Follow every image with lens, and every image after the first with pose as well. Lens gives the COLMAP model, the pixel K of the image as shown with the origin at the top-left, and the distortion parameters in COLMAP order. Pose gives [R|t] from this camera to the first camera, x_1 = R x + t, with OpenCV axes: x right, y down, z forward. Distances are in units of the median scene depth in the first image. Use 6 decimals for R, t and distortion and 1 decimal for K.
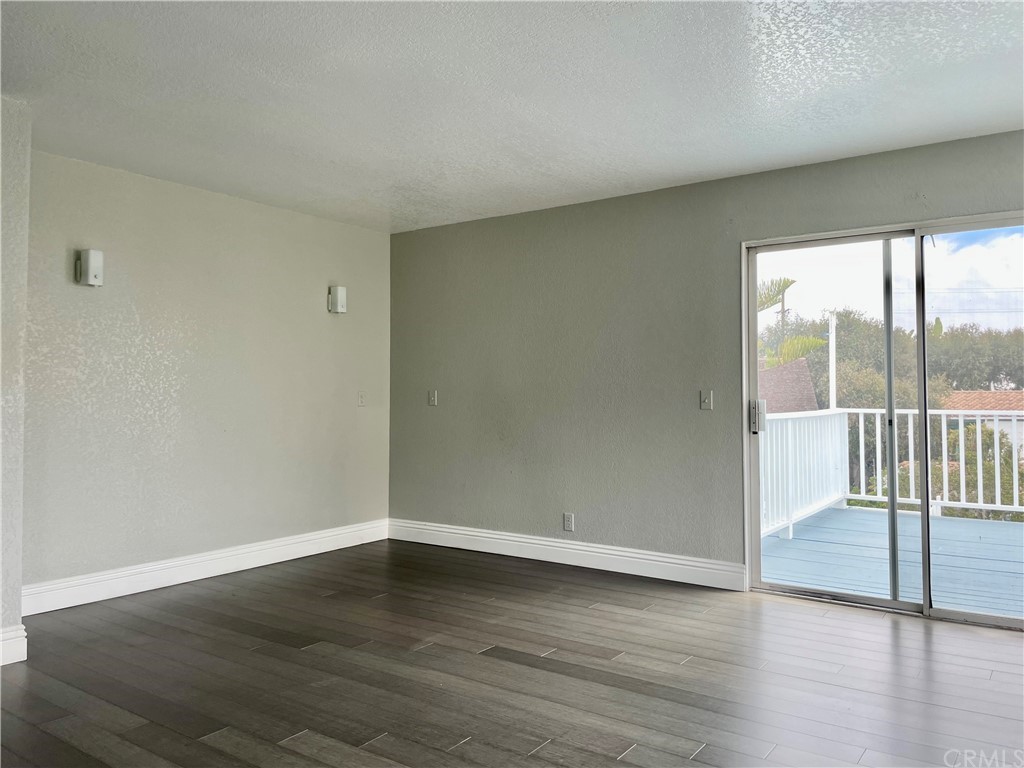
lens RADIAL K [[778.8, 0, 513.6], [0, 778.8, 383.9], [0, 0, 1]] dist [0.077857, -0.101674]
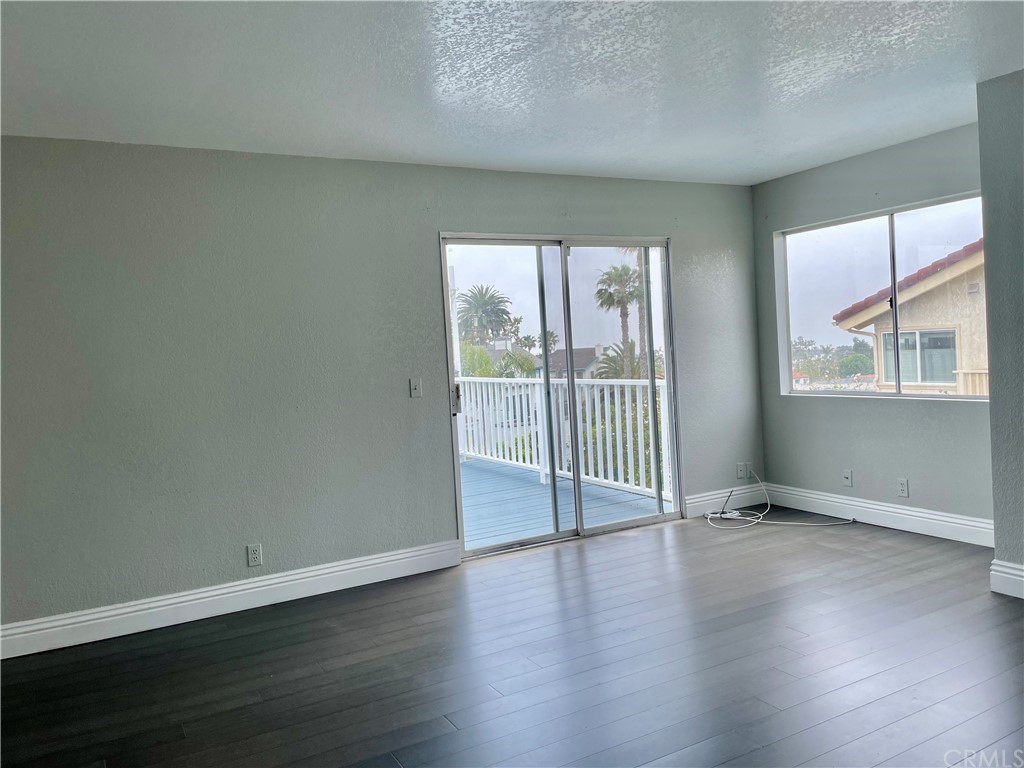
lens RADIAL K [[778.8, 0, 514.6], [0, 778.8, 383.3], [0, 0, 1]] dist [0.077857, -0.101674]
pose [[0.421519, -0.065104, 0.904479, -0.662274], [0.046837, 0.997651, 0.049983, -0.031370], [-0.905609, 0.021294, 0.423579, 0.520049]]
